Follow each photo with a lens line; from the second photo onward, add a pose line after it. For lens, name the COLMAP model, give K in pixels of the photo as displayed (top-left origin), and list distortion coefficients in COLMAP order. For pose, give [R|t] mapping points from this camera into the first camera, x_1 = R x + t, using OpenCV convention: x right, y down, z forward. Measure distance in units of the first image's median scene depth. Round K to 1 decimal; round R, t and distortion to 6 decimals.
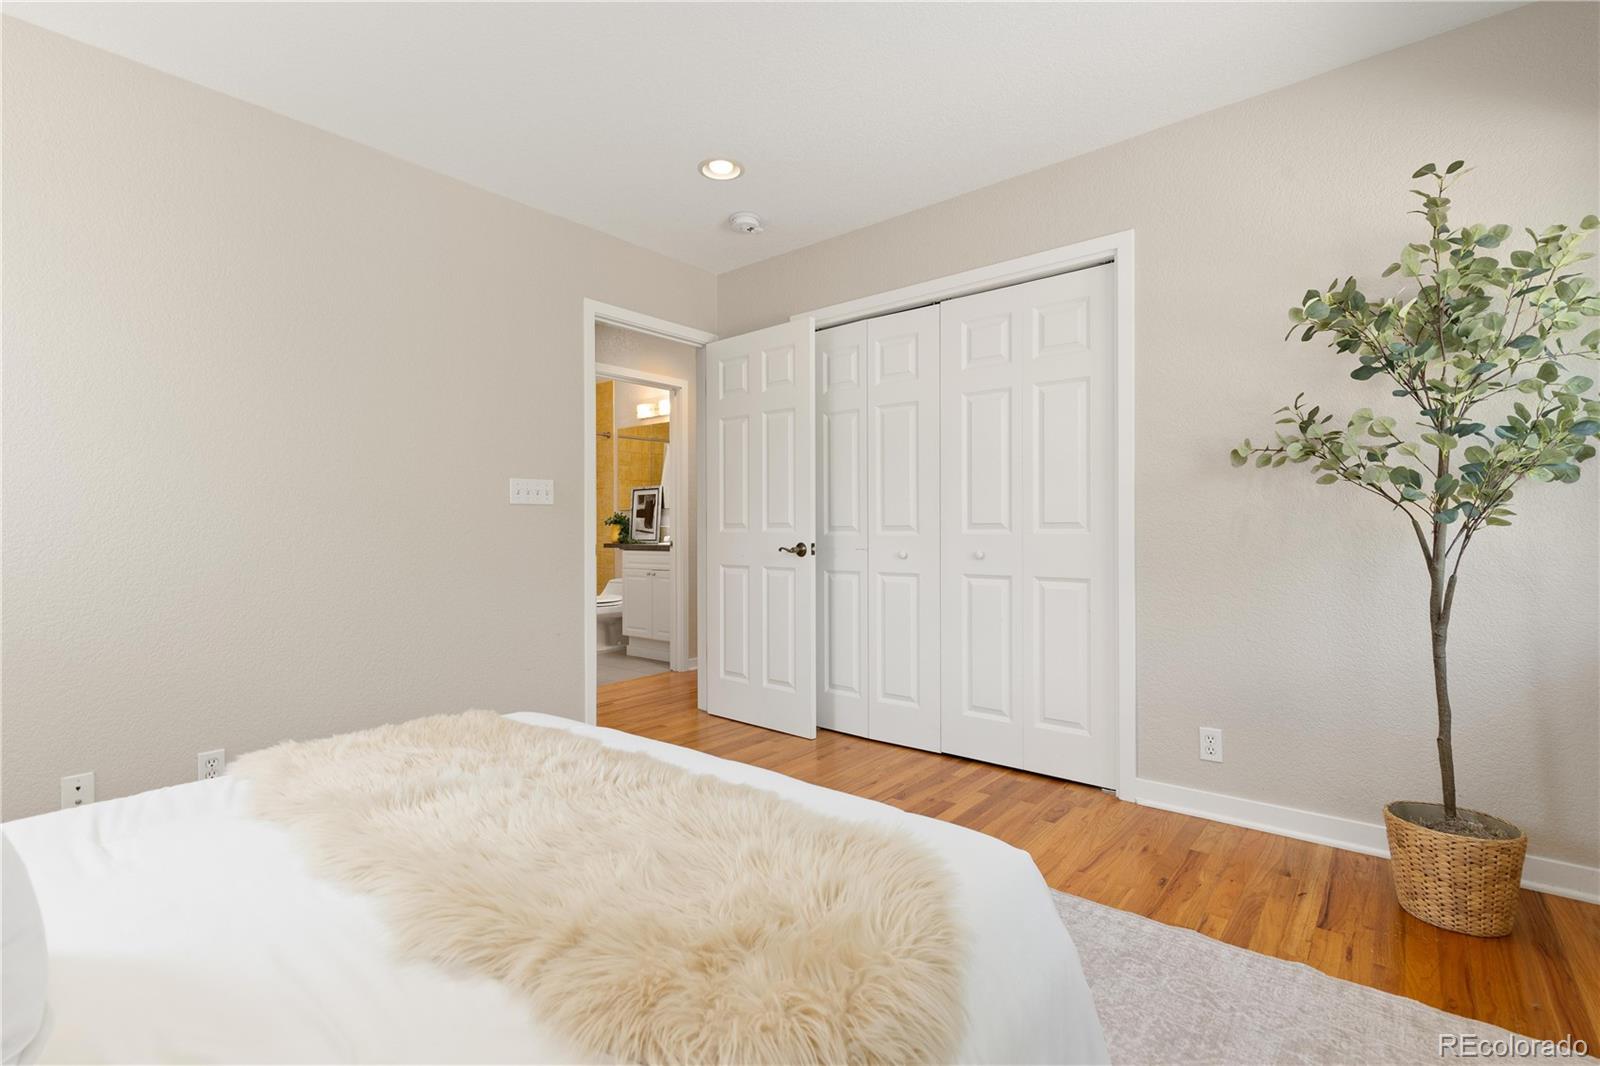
lens RADIAL K [[733.2, 0, 796.2], [0, 733.2, 530.3], [0, 0, 1]] dist [0.010229, -0.002223]
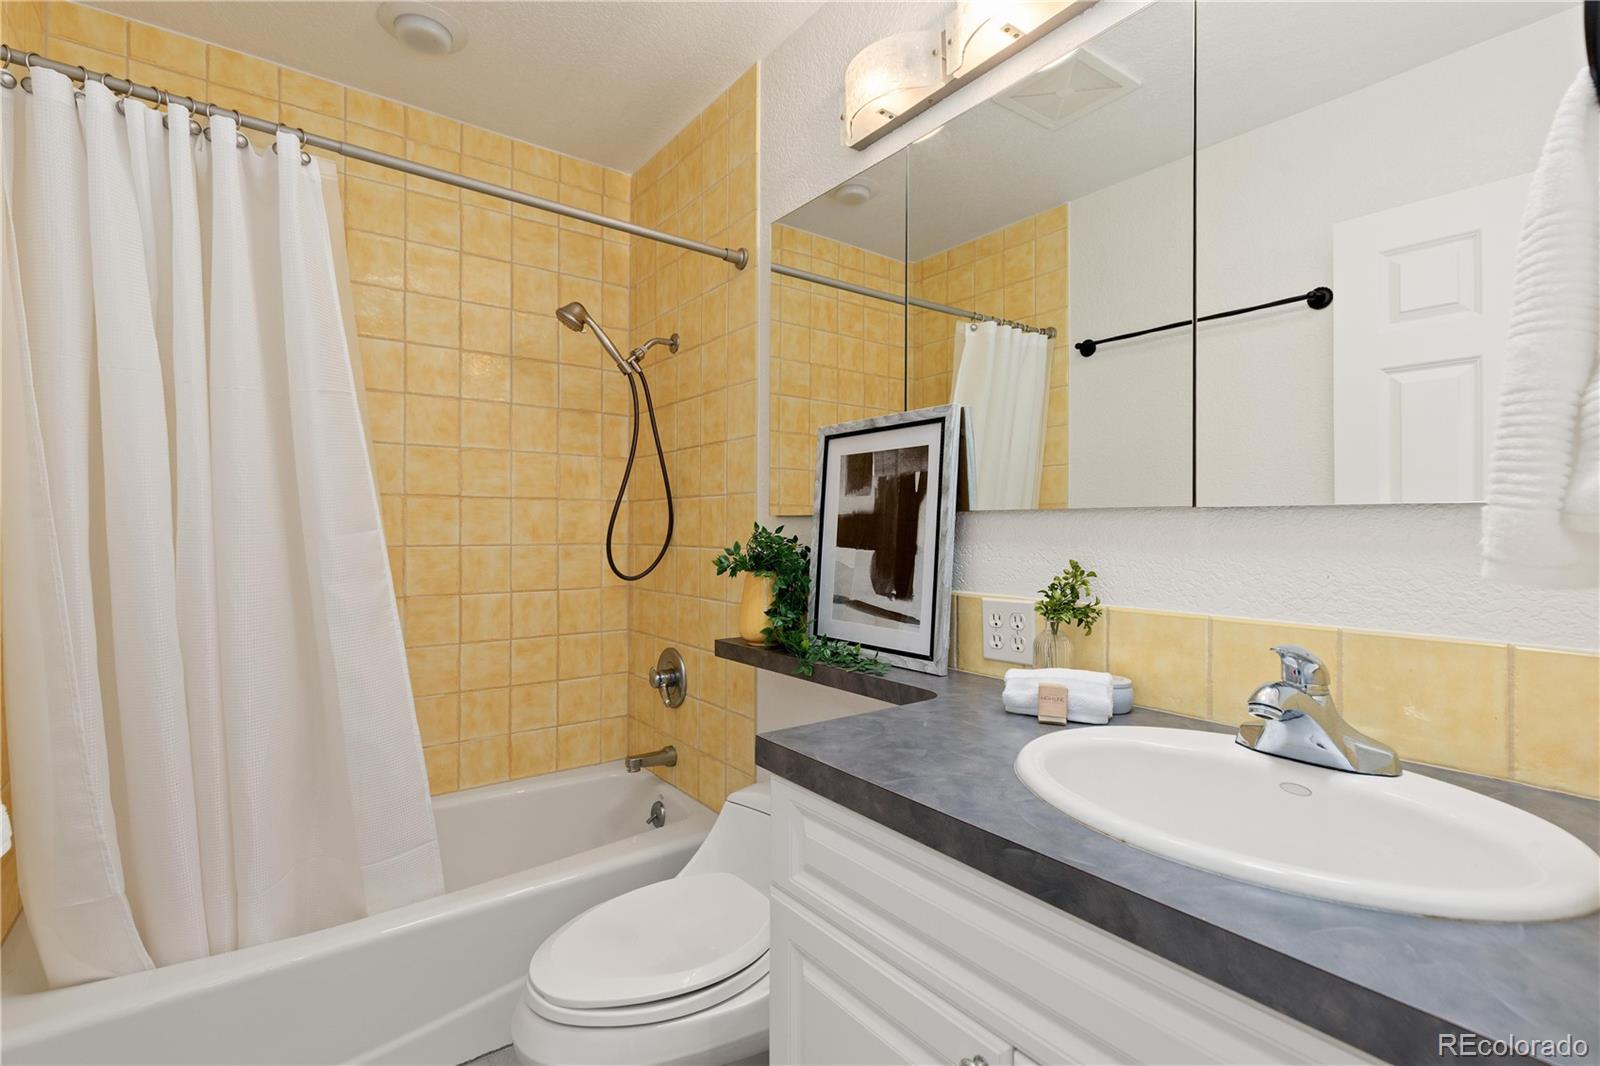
lens RADIAL K [[733.2, 0, 800.4], [0, 733.2, 533.0], [0, 0, 1]] dist [0.010229, -0.002223]
pose [[0.975639, 0.010278, -0.219143, -0.177272], [-0.008120, 0.999909, 0.010744, -0.024648], [0.219234, -0.008703, 0.975633, 0.761849]]
